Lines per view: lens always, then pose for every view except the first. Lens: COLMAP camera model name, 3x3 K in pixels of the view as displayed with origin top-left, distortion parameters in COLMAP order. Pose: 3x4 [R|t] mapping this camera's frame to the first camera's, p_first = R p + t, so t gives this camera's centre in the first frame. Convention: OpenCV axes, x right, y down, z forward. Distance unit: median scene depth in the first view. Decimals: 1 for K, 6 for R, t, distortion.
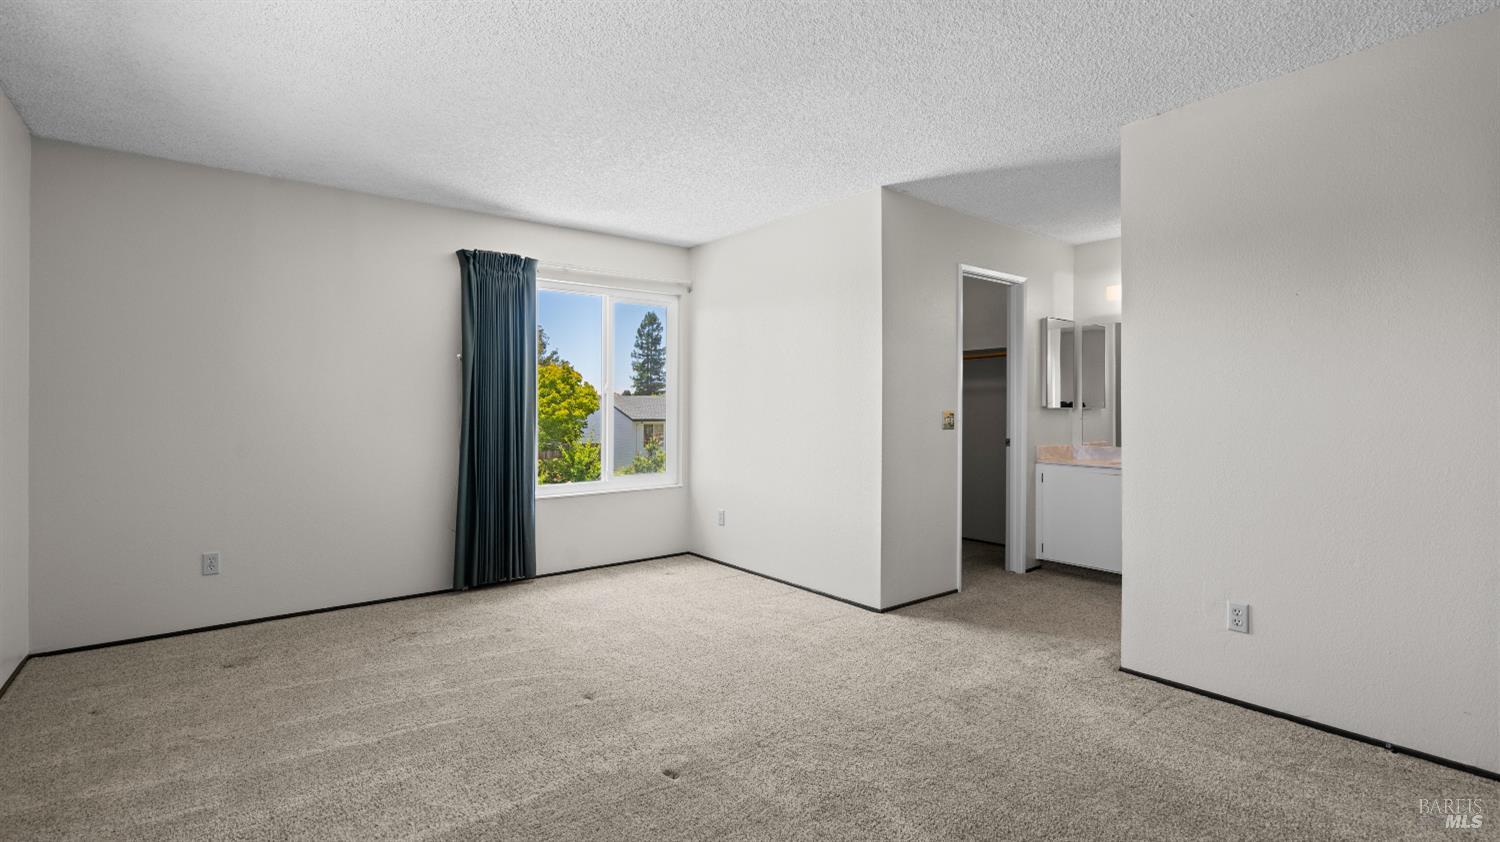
lens RADIAL K [[676.8, 0, 750.3], [0, 676.8, 404.1], [0, 0, 1]] dist [-0.002498, 0.001479]
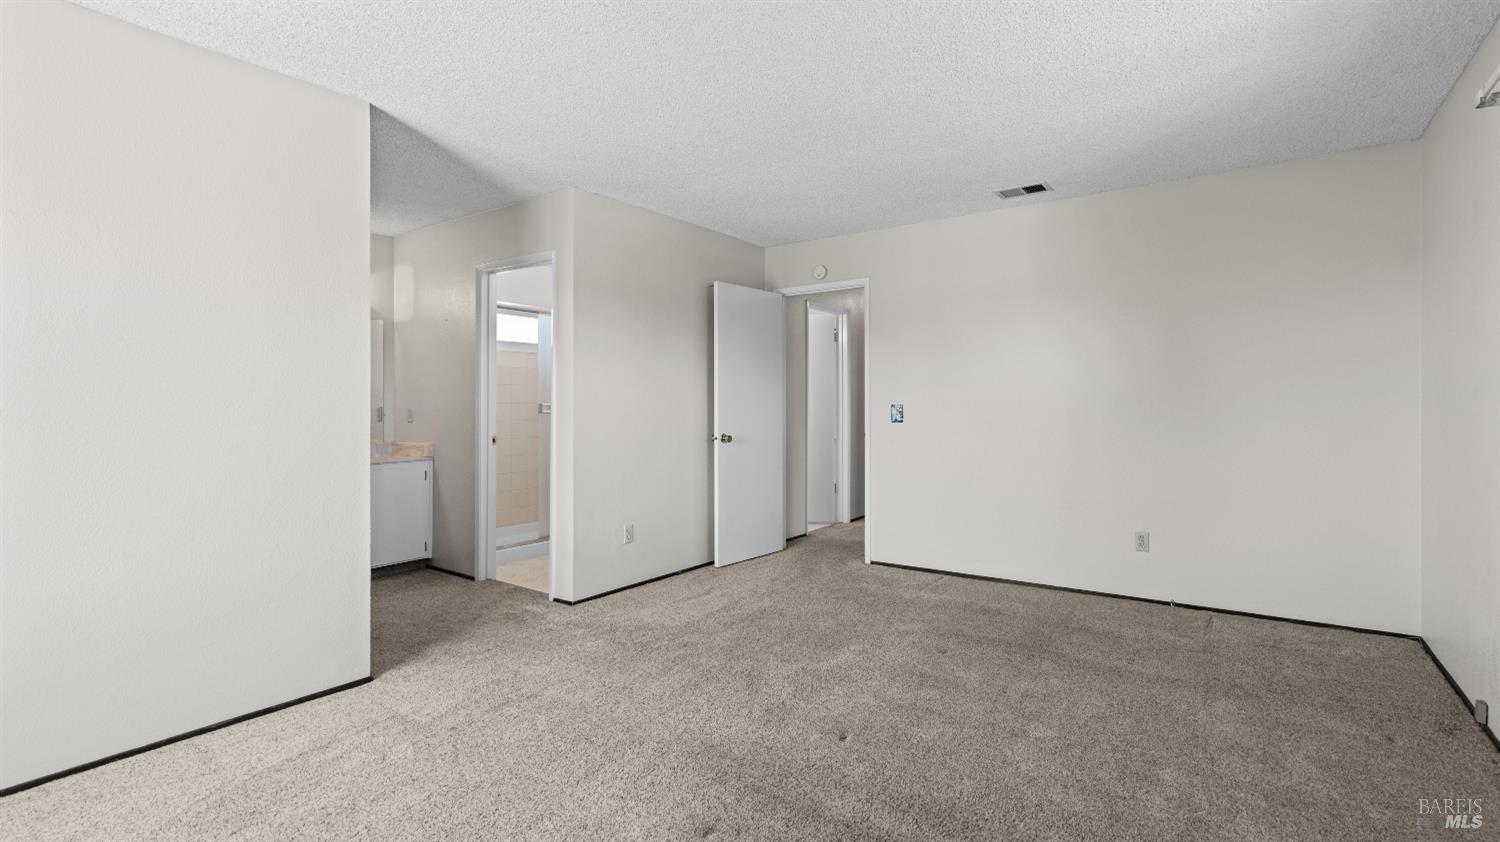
lens RADIAL K [[676.8, 0, 750.3], [0, 676.8, 404.1], [0, 0, 1]] dist [-0.002498, 0.001479]
pose [[-0.256801, -0.002557, 0.966461, -0.573867], [-0.006467, 0.999979, 0.000927, 0.002223], [-0.966443, -0.006012, -0.256812, 0.721785]]
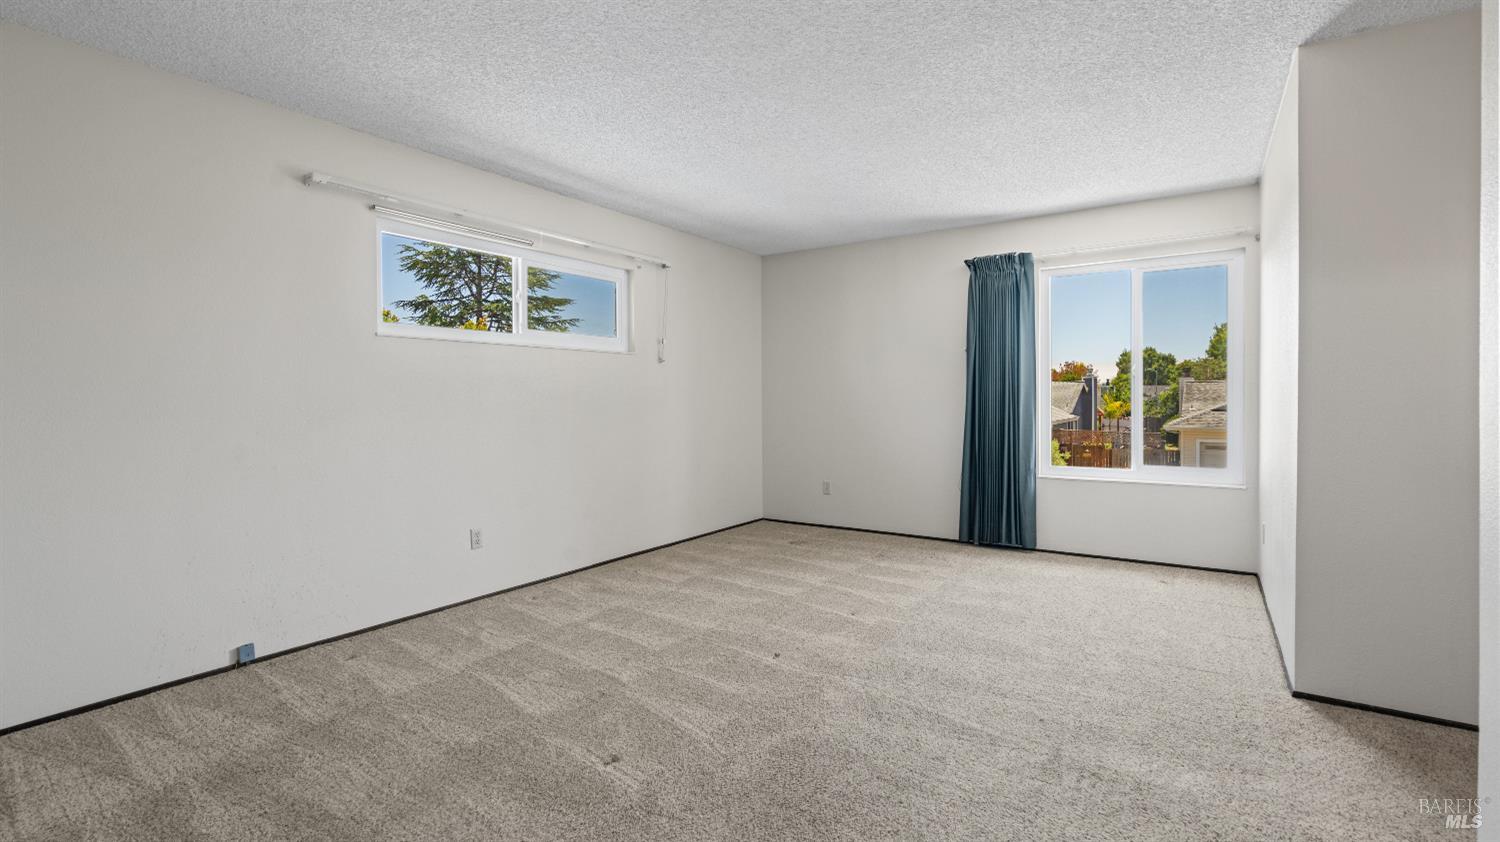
lens RADIAL K [[676.8, 0, 750.3], [0, 676.8, 404.1], [0, 0, 1]] dist [-0.002498, 0.001479]
pose [[0.313882, 0.014817, -0.949346, 0.596956], [0.015550, 0.999664, 0.020744, -0.004279], [0.949335, -0.021273, 0.313546, 0.257232]]
